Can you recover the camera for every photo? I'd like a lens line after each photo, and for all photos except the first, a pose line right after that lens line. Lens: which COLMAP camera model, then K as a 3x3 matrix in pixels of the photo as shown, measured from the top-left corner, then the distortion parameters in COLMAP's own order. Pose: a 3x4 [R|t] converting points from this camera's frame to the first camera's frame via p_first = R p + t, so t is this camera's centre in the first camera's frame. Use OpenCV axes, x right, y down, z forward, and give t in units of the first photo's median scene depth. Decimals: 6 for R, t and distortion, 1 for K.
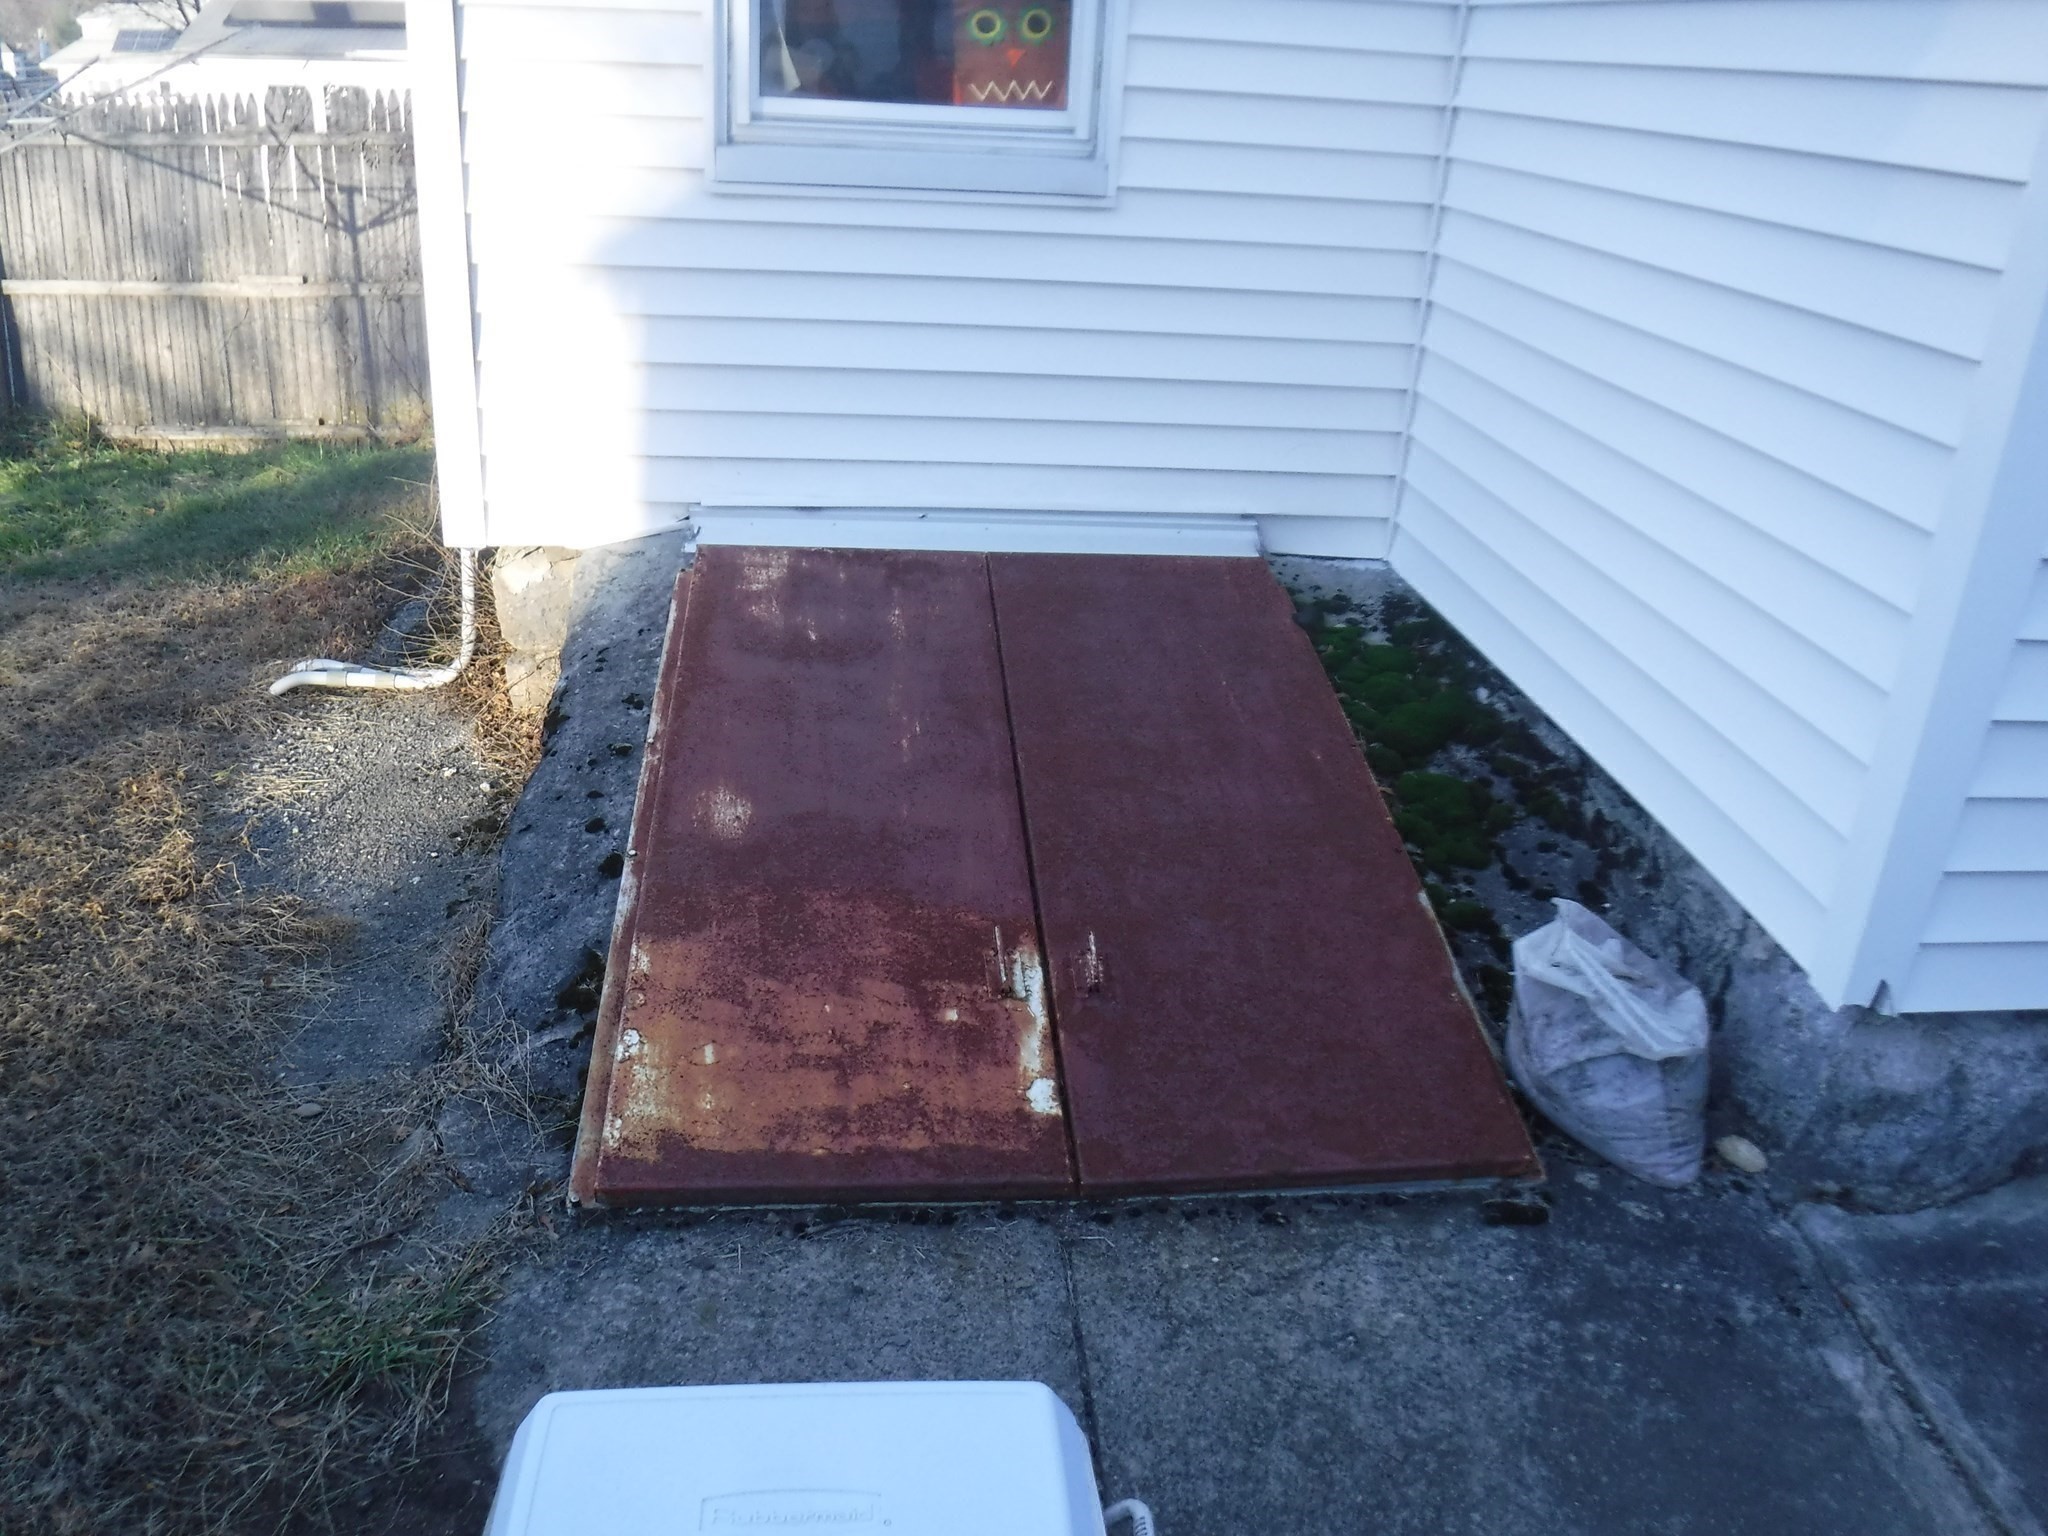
lens RADIAL K [[1644.2, 0, 1024.0], [0, 1644.2, 768.0], [0, 0, 1]] dist [-0.091959, -0.002569]
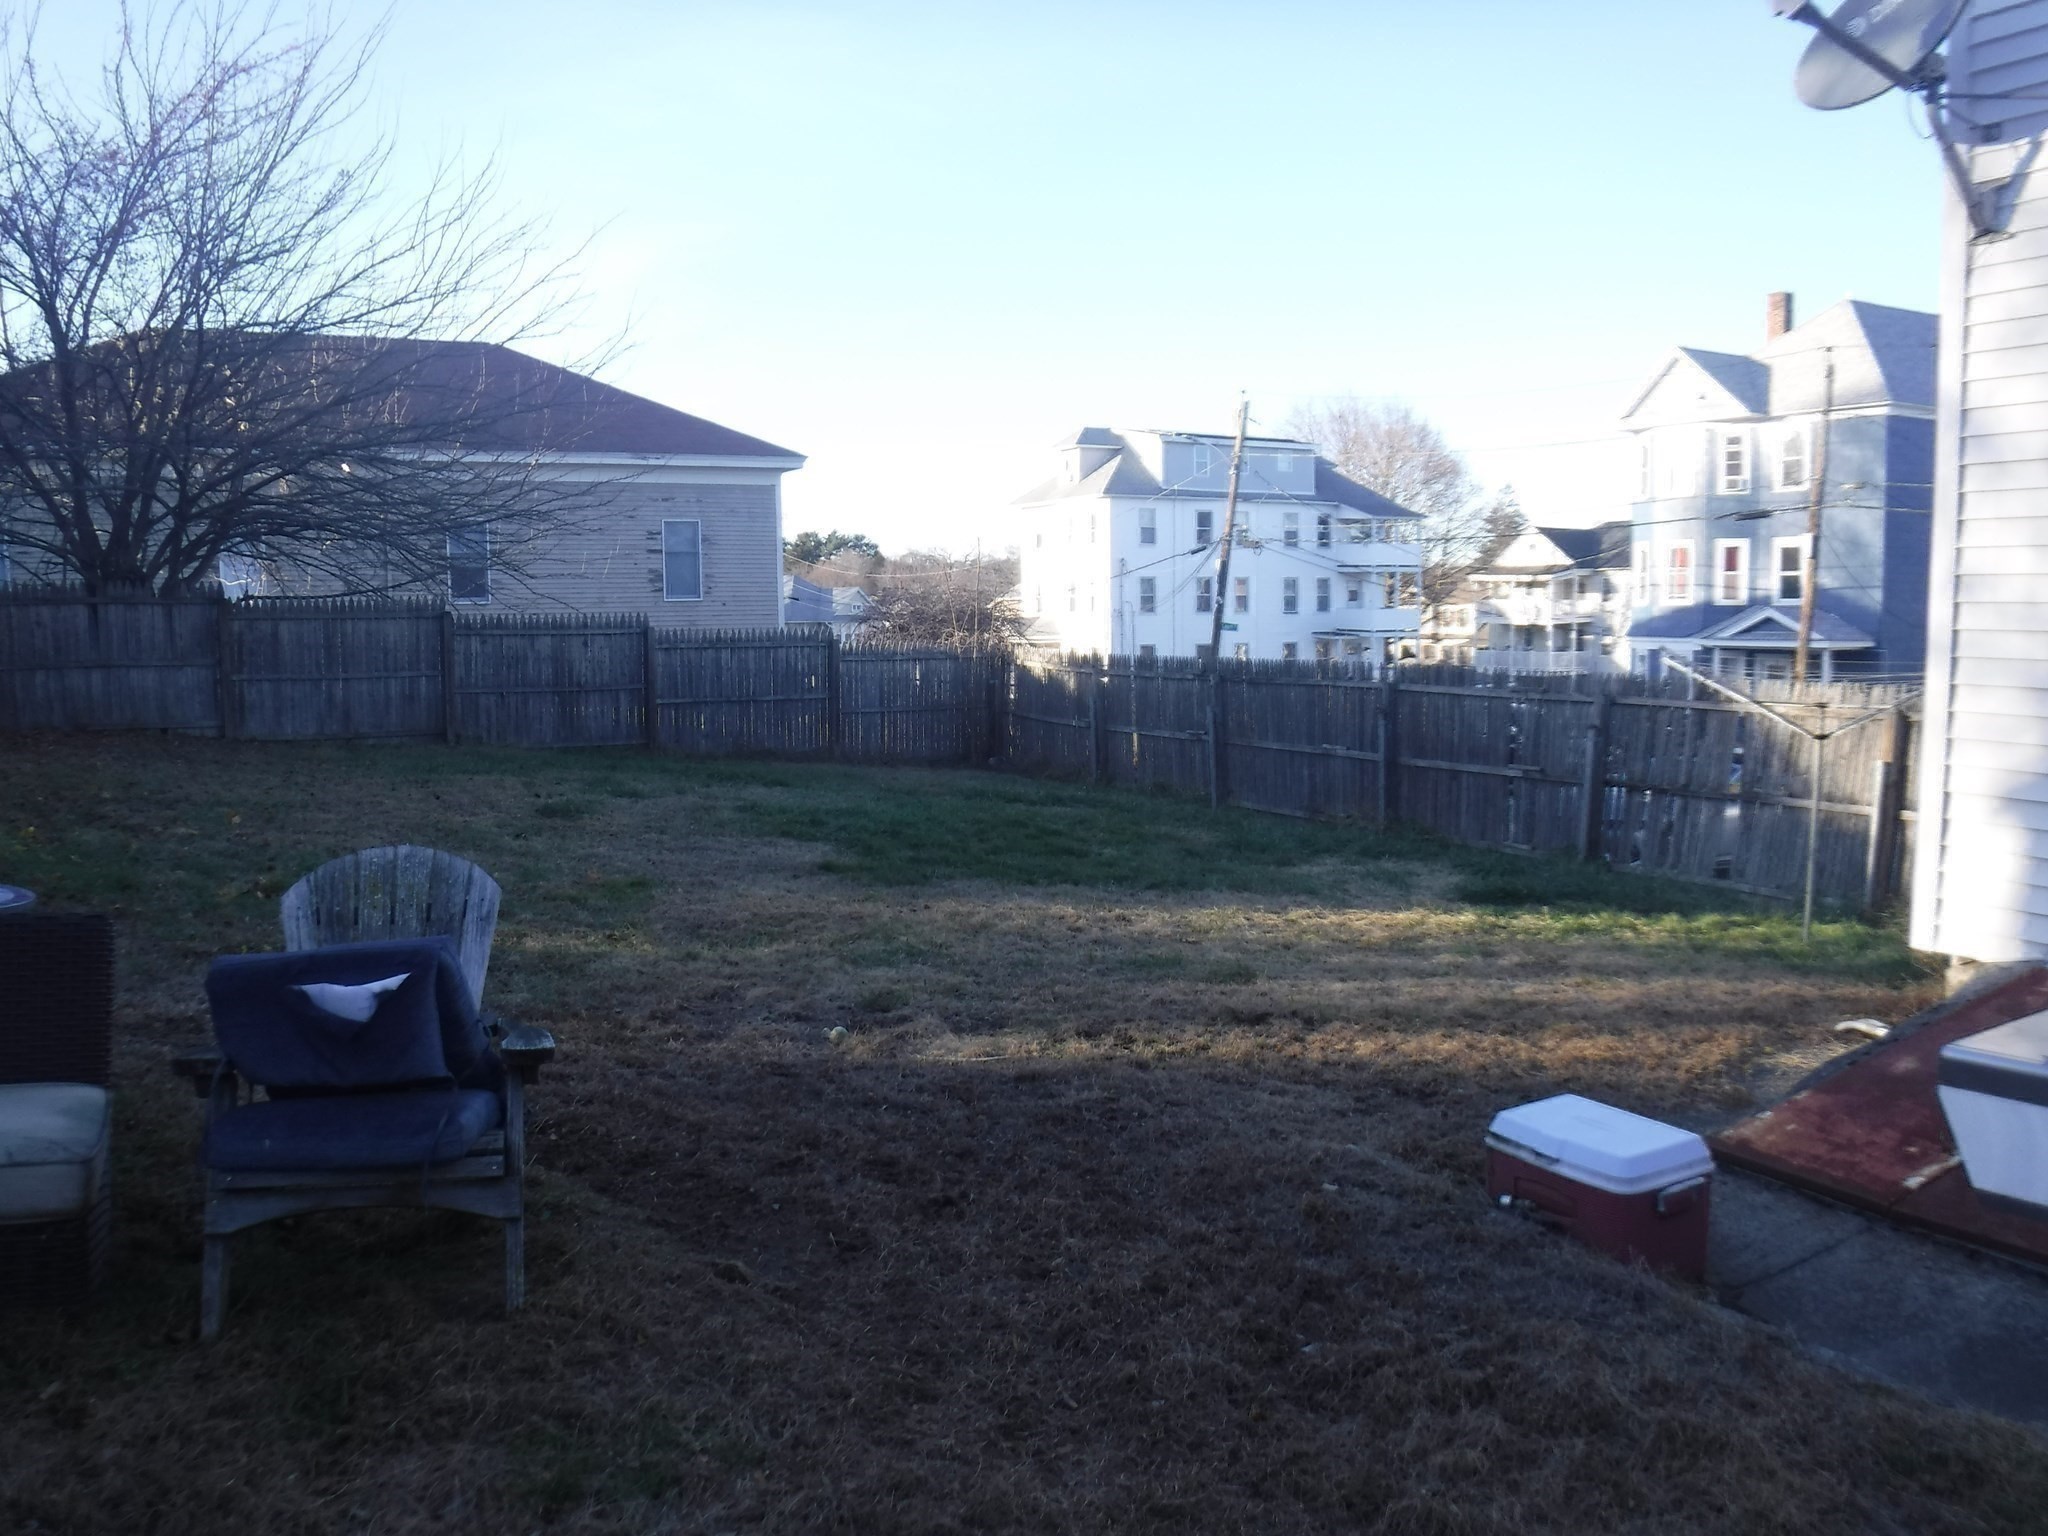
lens RADIAL K [[1644.2, 0, 1024.0], [0, 1644.2, 768.0], [0, 0, 1]] dist [-0.091959, -0.002569]
pose [[0.366883, 0.027095, -0.929872, 1.340986], [-0.351126, 0.929672, -0.111448, 0.317518], [0.861457, 0.367391, 0.350595, -0.747855]]
